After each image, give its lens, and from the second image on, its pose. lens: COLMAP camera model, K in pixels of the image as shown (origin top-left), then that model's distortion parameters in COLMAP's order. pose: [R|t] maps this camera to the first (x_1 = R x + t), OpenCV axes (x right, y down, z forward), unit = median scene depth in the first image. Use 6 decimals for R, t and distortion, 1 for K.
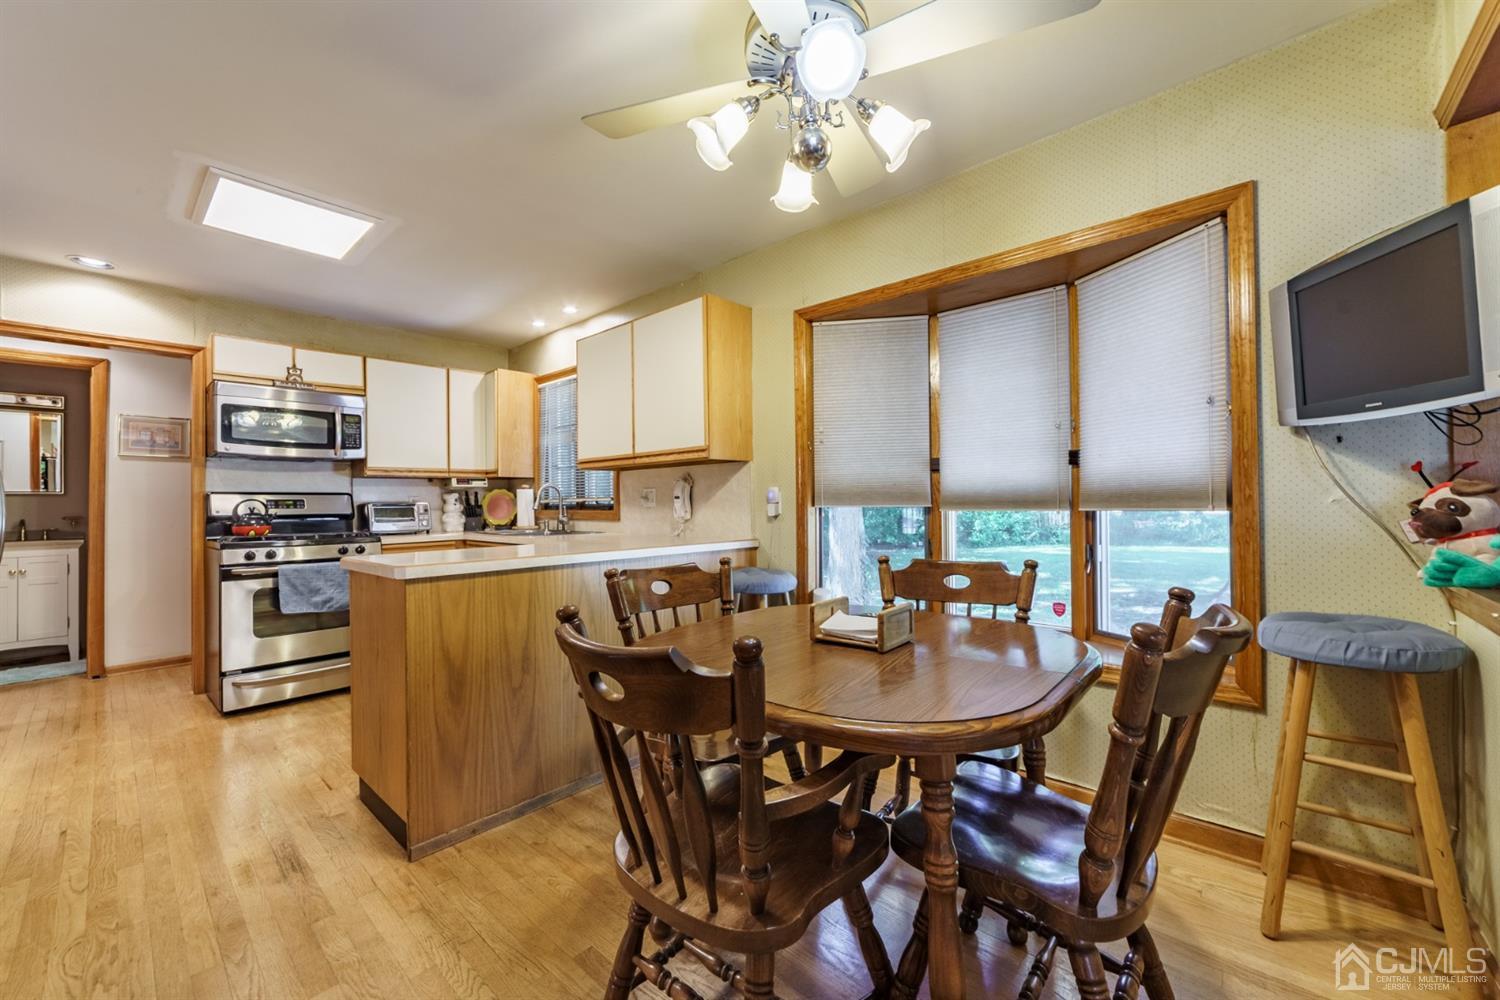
lens RADIAL K [[588.3, 0, 752.3], [0, 588.3, 493.4], [0, 0, 1]] dist [-0.010097, 0.000551]
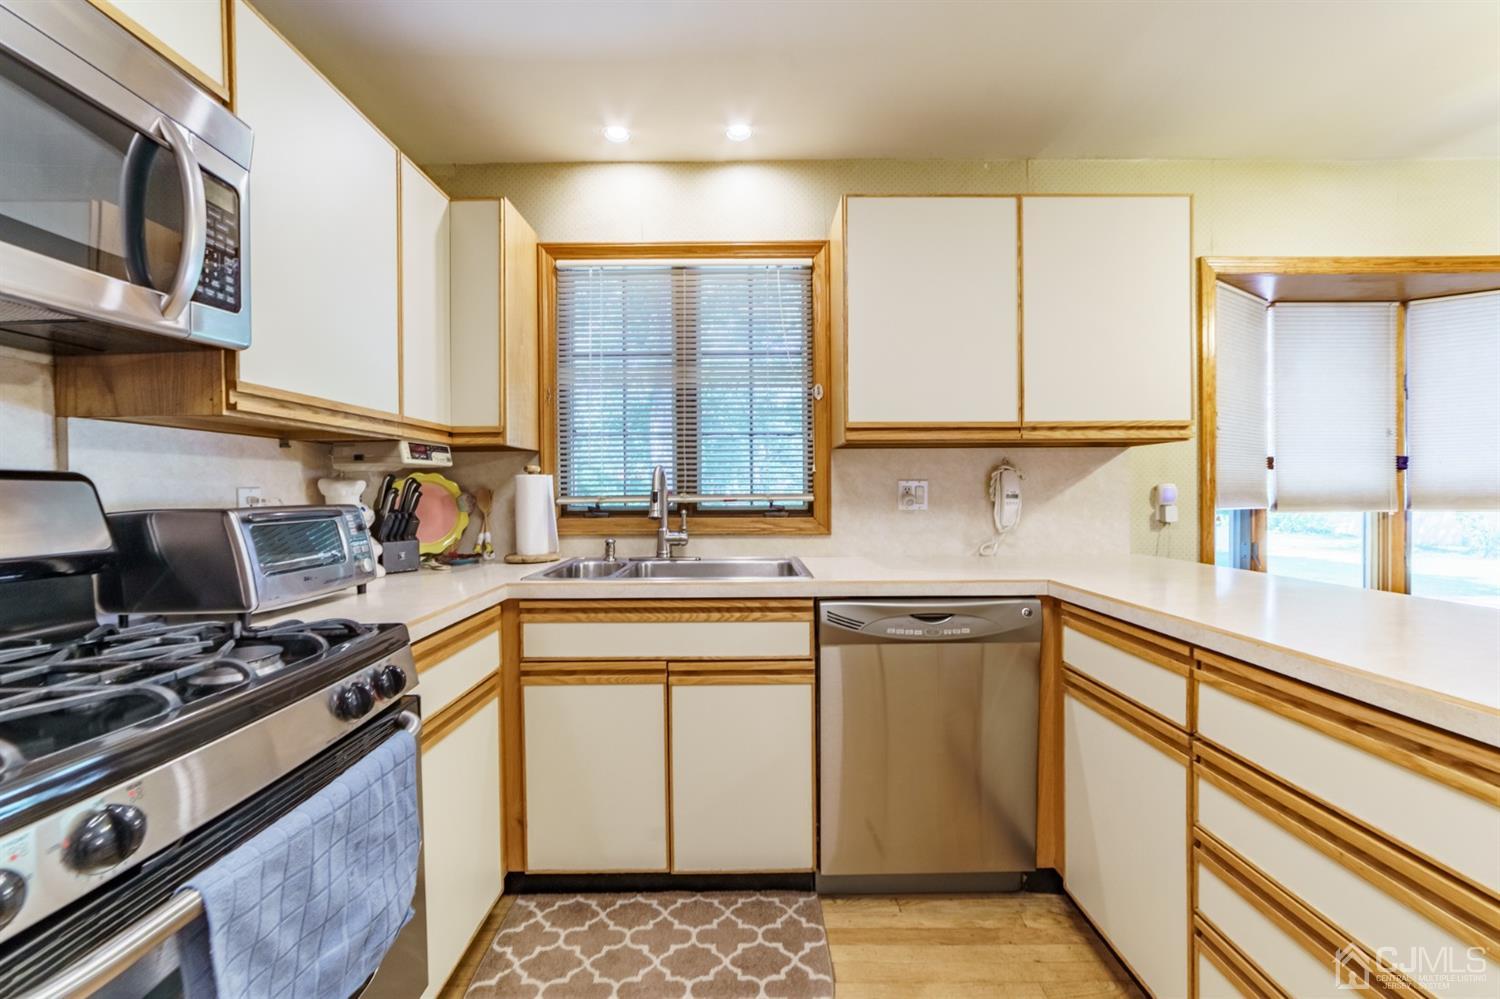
lens RADIAL K [[588.3, 0, 750.7], [0, 588.3, 498.6], [0, 0, 1]] dist [-0.010097, 0.000551]
pose [[0.739242, 0.000818, 0.673440, -0.676348], [-0.011640, 0.999865, 0.011562, 0.005102], [-0.673340, -0.016386, 0.739152, 0.631160]]
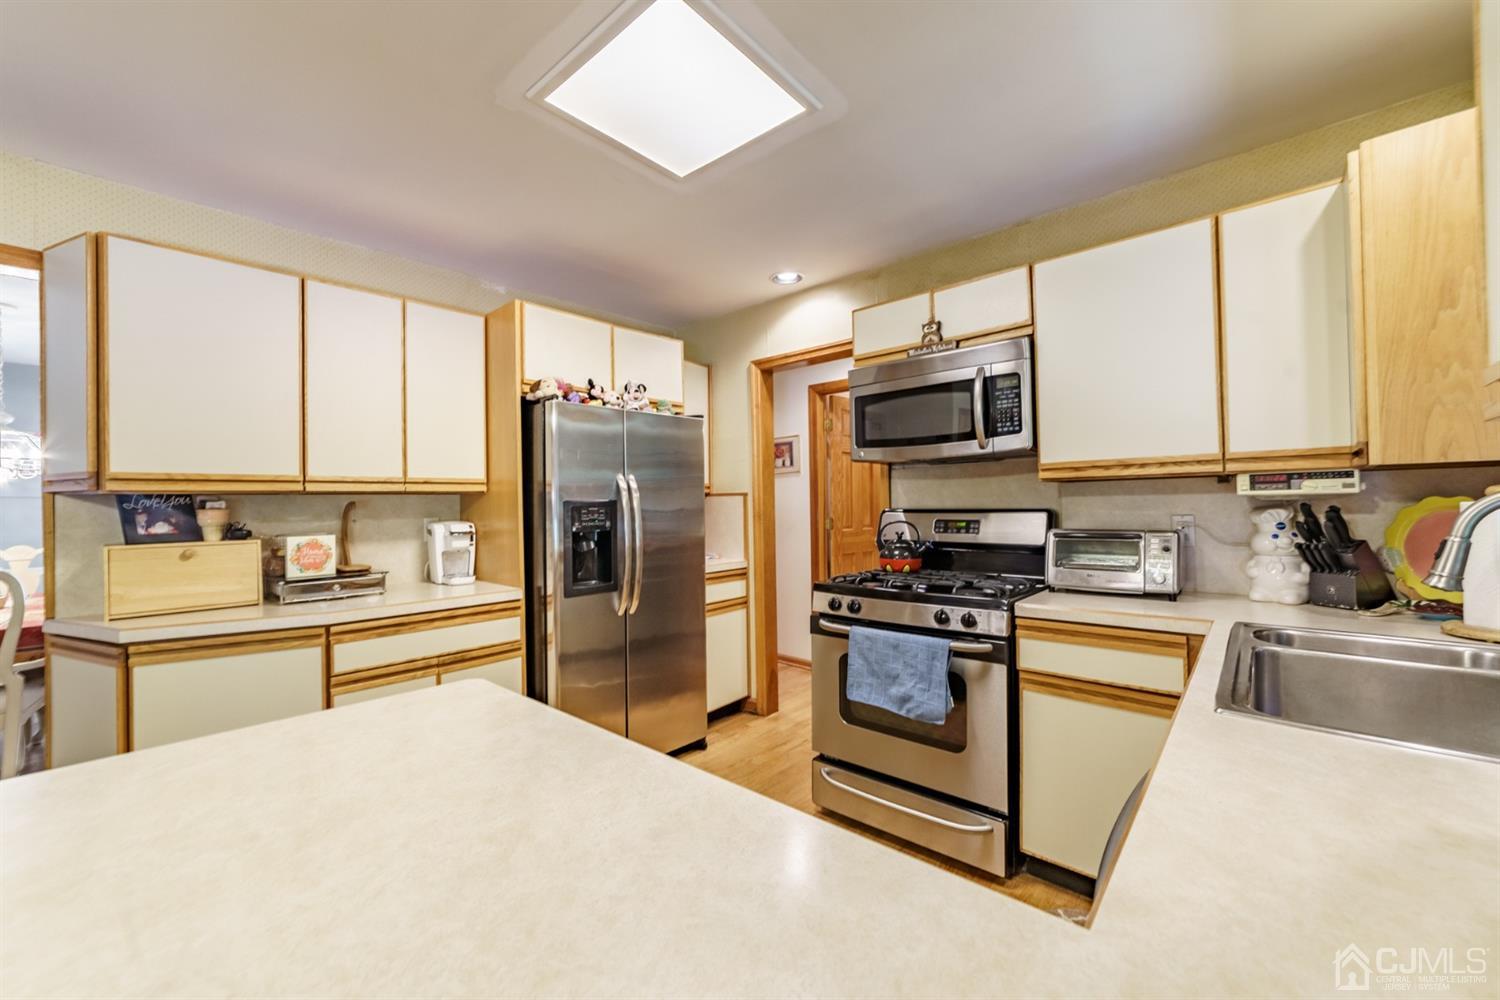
lens RADIAL K [[588.3, 0, 754.9], [0, 588.3, 496.7], [0, 0, 1]] dist [-0.010097, 0.000551]
pose [[0.005887, 0.003269, -0.999977, -0.114034], [0.028609, 0.999585, 0.003436, -0.024557], [0.999573, -0.028628, 0.005791, 0.739223]]
